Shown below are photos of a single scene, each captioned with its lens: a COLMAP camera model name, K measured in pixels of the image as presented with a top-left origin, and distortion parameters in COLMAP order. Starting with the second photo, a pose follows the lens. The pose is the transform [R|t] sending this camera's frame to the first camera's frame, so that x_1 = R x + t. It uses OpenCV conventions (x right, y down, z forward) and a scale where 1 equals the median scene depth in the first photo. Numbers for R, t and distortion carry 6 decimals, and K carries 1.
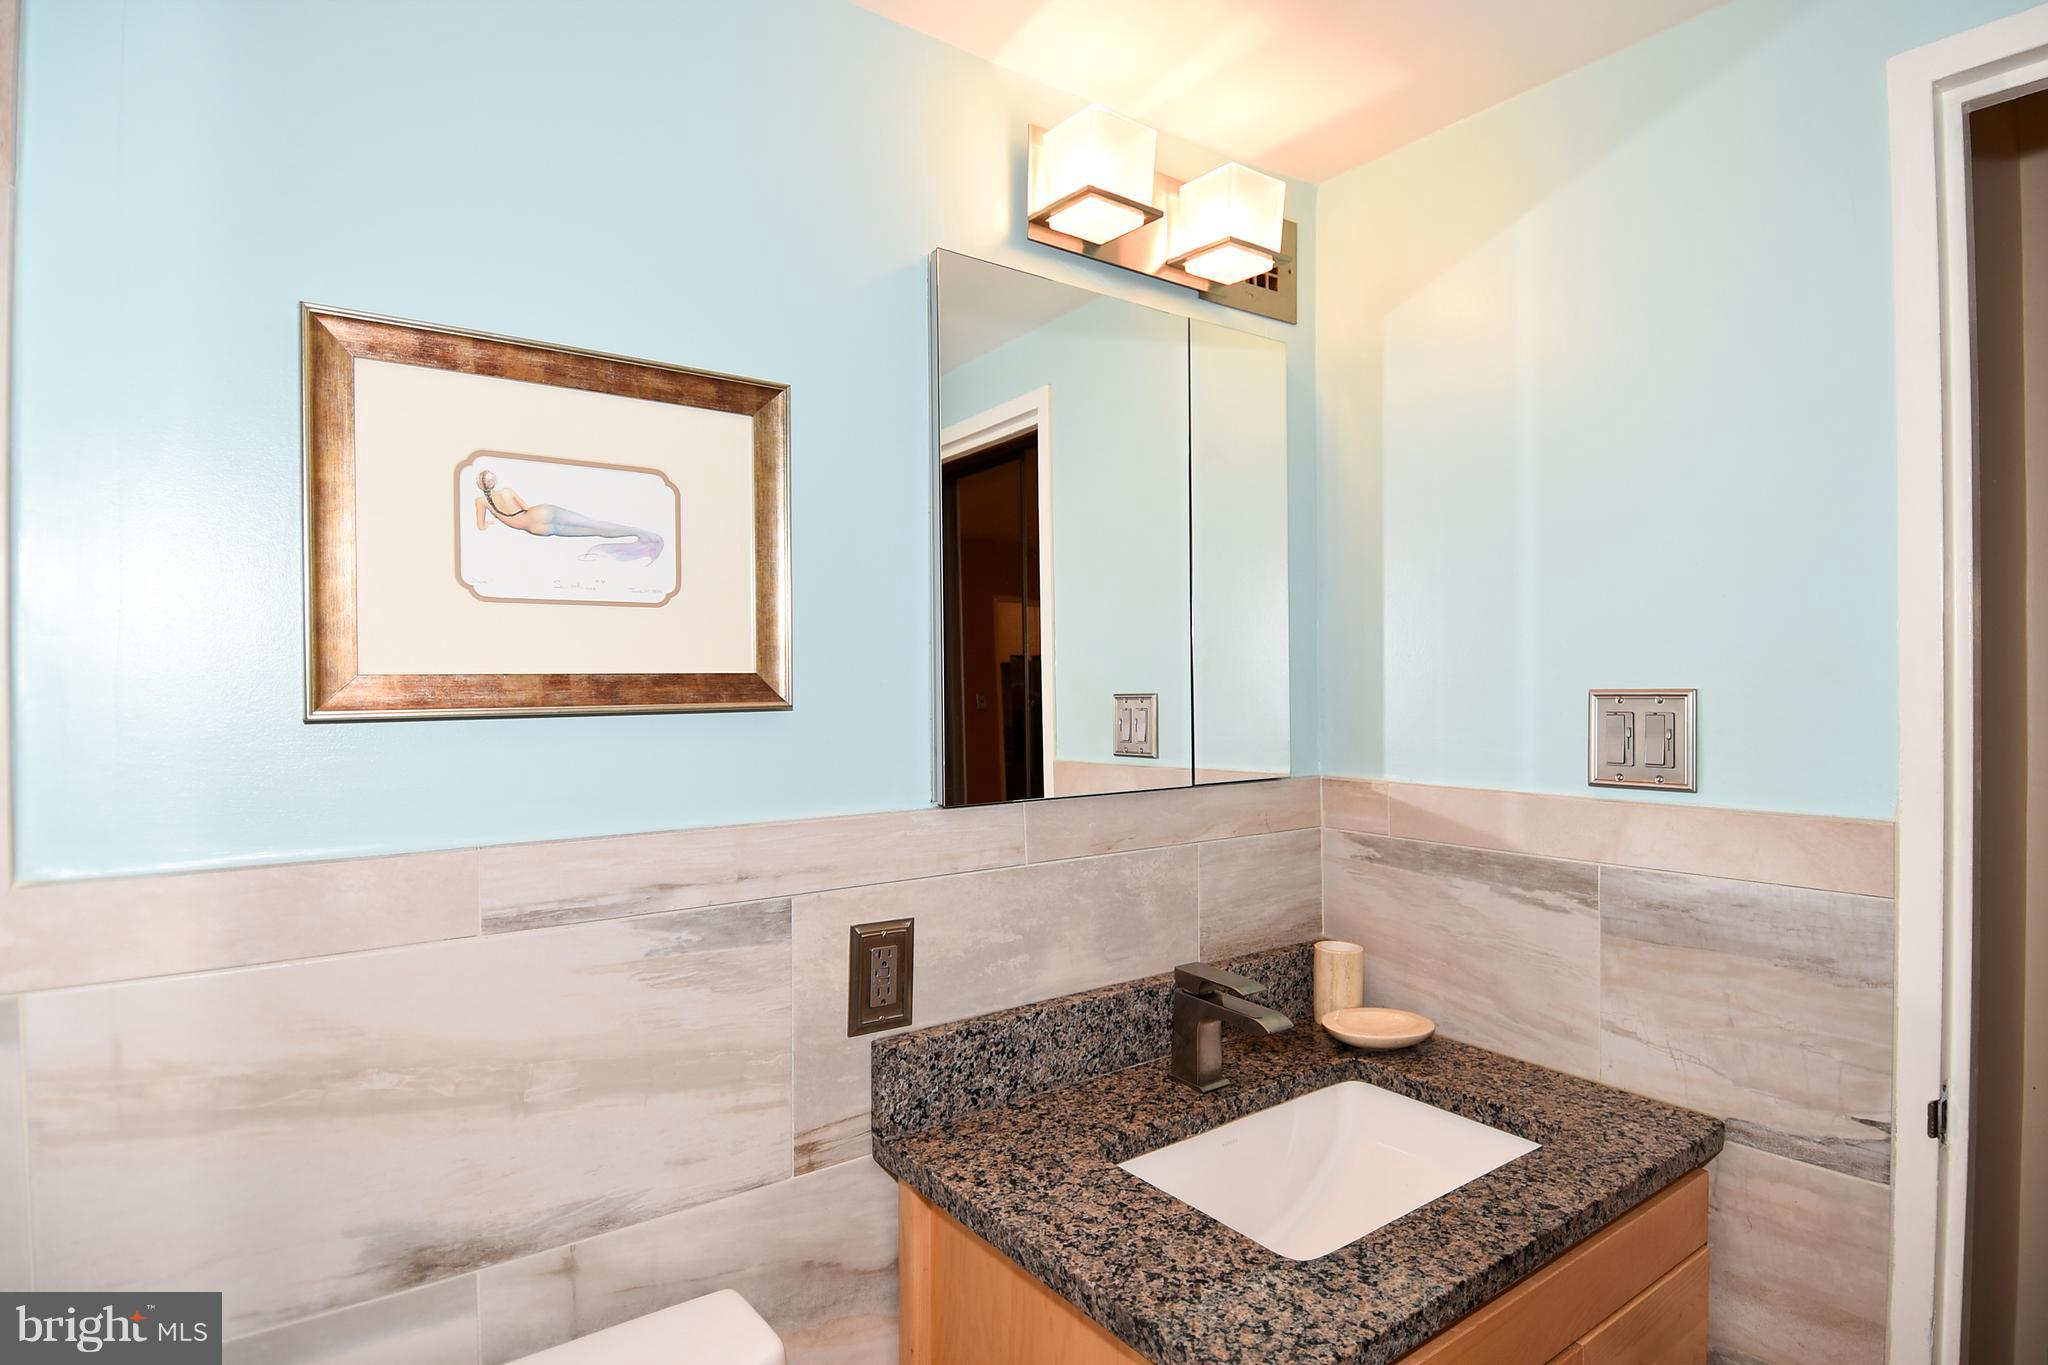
lens RADIAL K [[1069.5, 0, 1041.1], [0, 1069.5, 686.5], [0, 0, 1]] dist [0.029227, -0.027810]
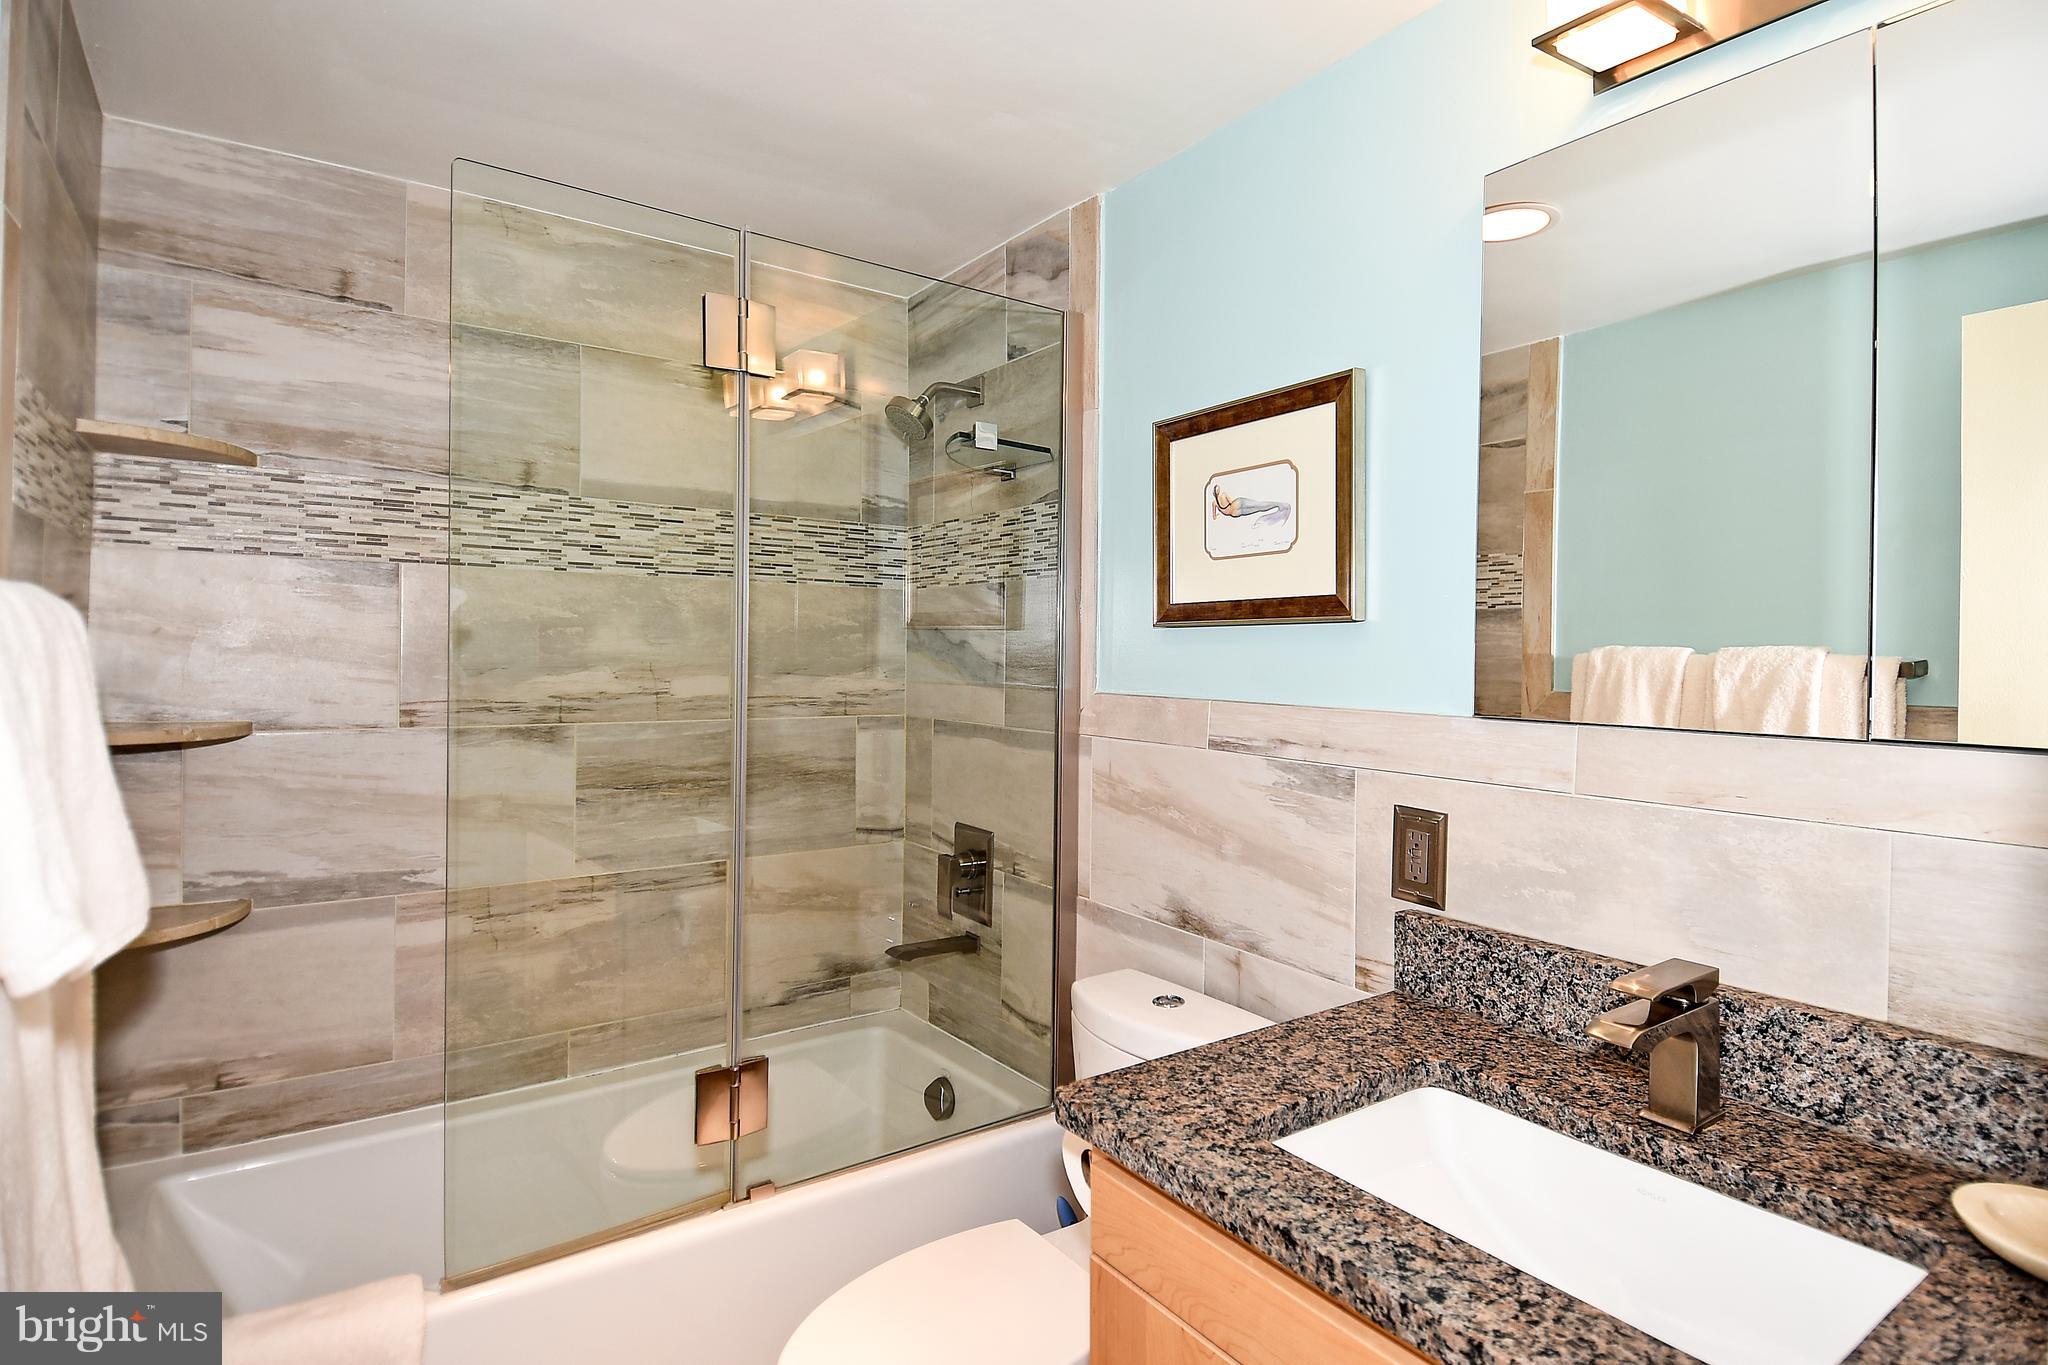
lens RADIAL K [[1069.5, 0, 1056.5], [0, 1069.5, 652.1], [0, 0, 1]] dist [0.029227, -0.027810]
pose [[-0.032769, 0.006332, -0.999443, 1.091379], [-0.012691, 0.999897, 0.006751, 0.055224], [0.999382, 0.012905, -0.032685, 0.708913]]
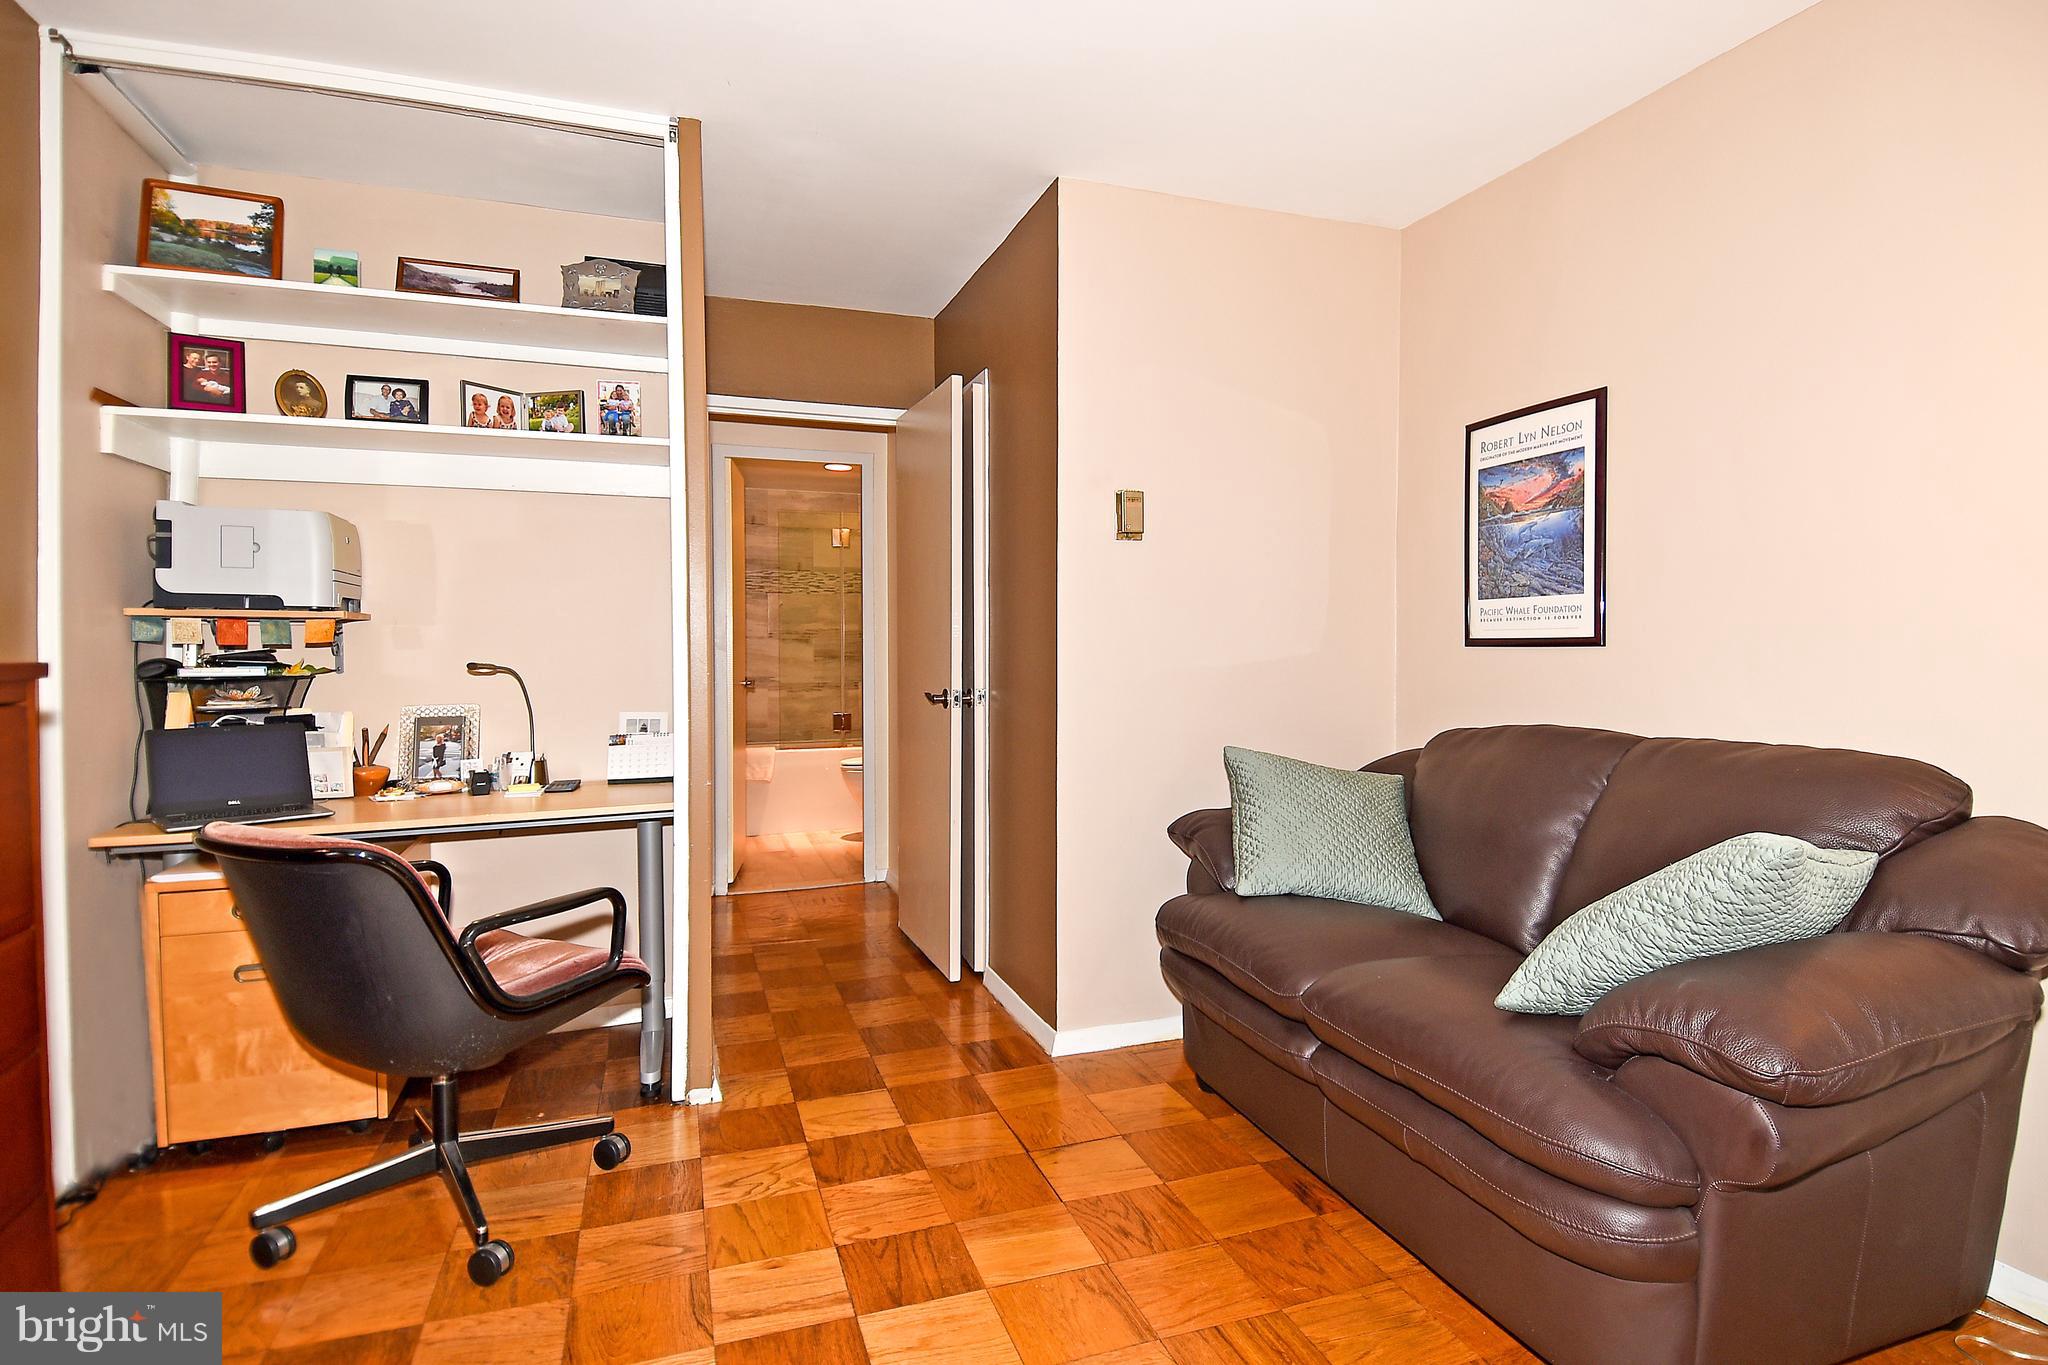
lens RADIAL K [[1069.5, 0, 1043.5], [0, 1069.5, 662.9], [0, 0, 1]] dist [0.029227, -0.027810]
pose [[-0.309562, 0.027970, -0.950468, 2.468782], [0.000212, 0.999569, 0.029346, 0.094850], [0.950879, 0.008883, -0.309435, 1.572894]]
